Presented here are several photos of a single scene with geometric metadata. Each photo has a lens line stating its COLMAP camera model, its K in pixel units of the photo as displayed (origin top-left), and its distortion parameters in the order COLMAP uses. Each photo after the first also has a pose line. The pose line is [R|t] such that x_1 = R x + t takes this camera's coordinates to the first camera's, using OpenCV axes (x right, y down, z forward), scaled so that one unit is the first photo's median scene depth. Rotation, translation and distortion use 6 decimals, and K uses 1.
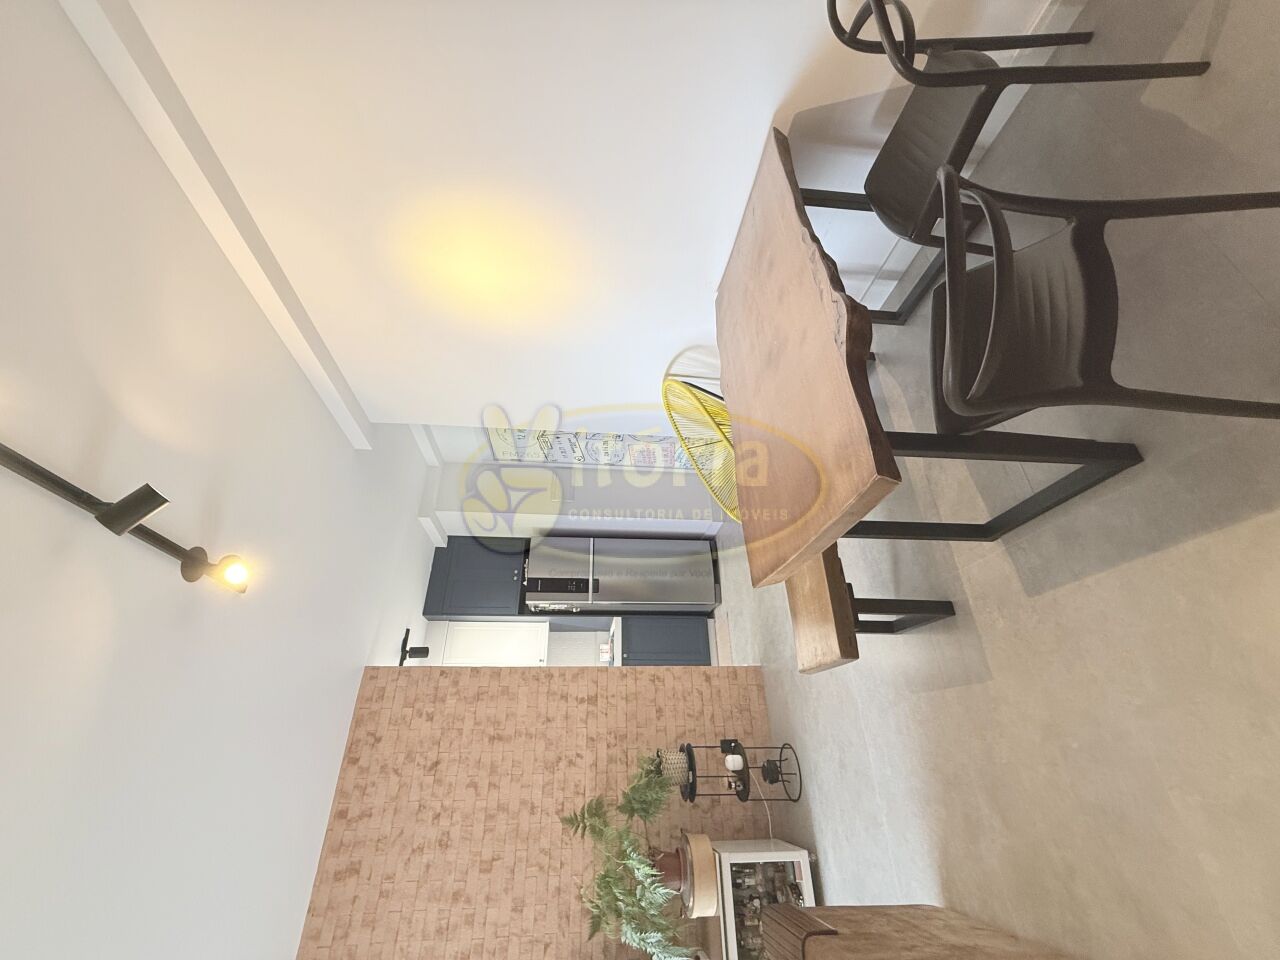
lens RADIAL K [[510.2, 0, 639.5], [0, 510.2, 484.5], [0, 0, 1]] dist [0.000163, 0.000624]
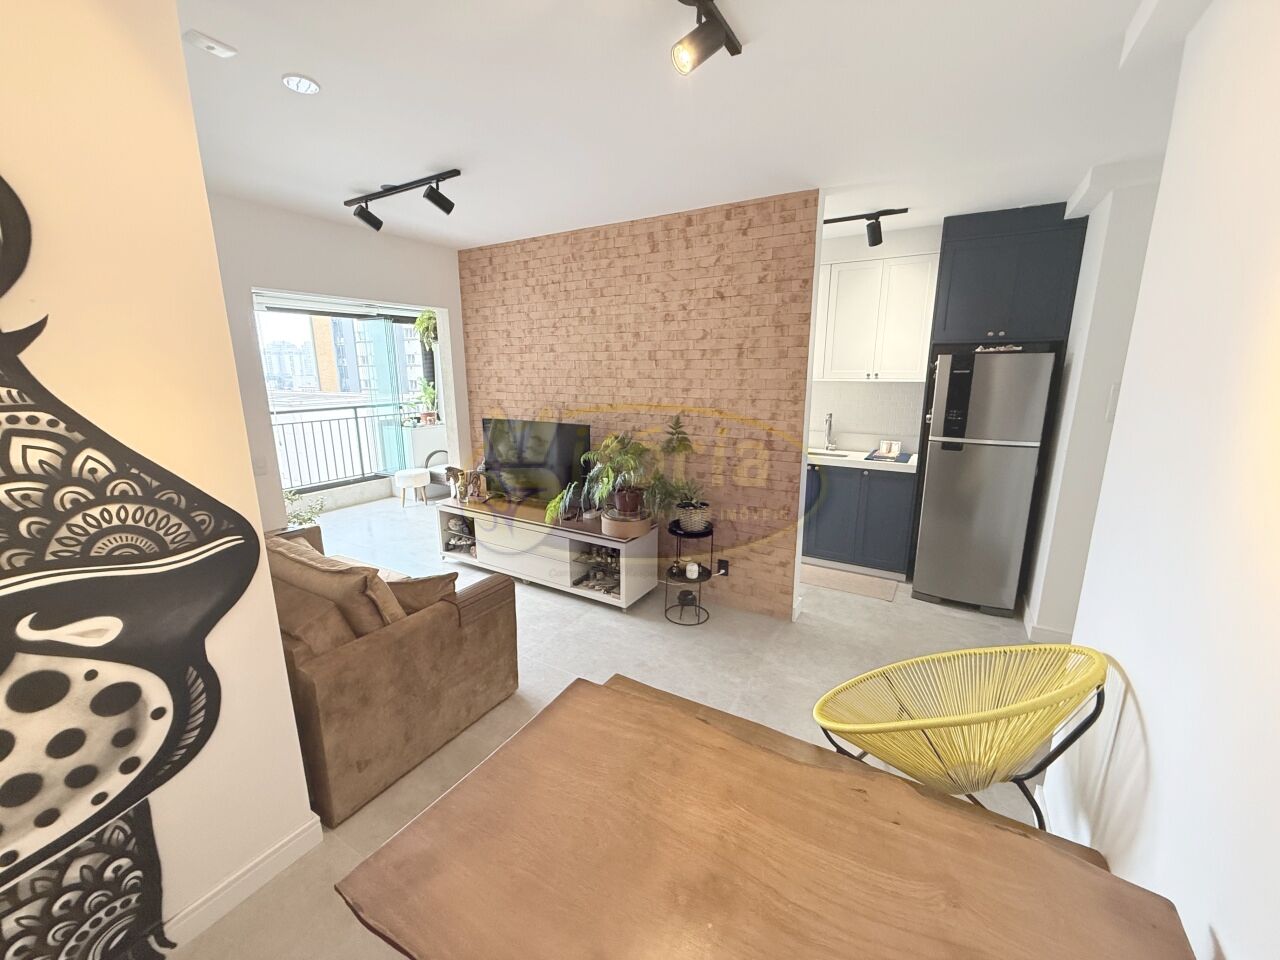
lens RADIAL K [[510.2, 0, 638.7], [0, 510.2, 478.5], [0, 0, 1]] dist [0.000163, 0.000624]
pose [[-0.071565, 0.989542, 0.125238, -0.141689], [-0.496198, -0.144241, 0.856144, -0.317734], [0.865255, -0.000873, 0.501332, 0.310587]]
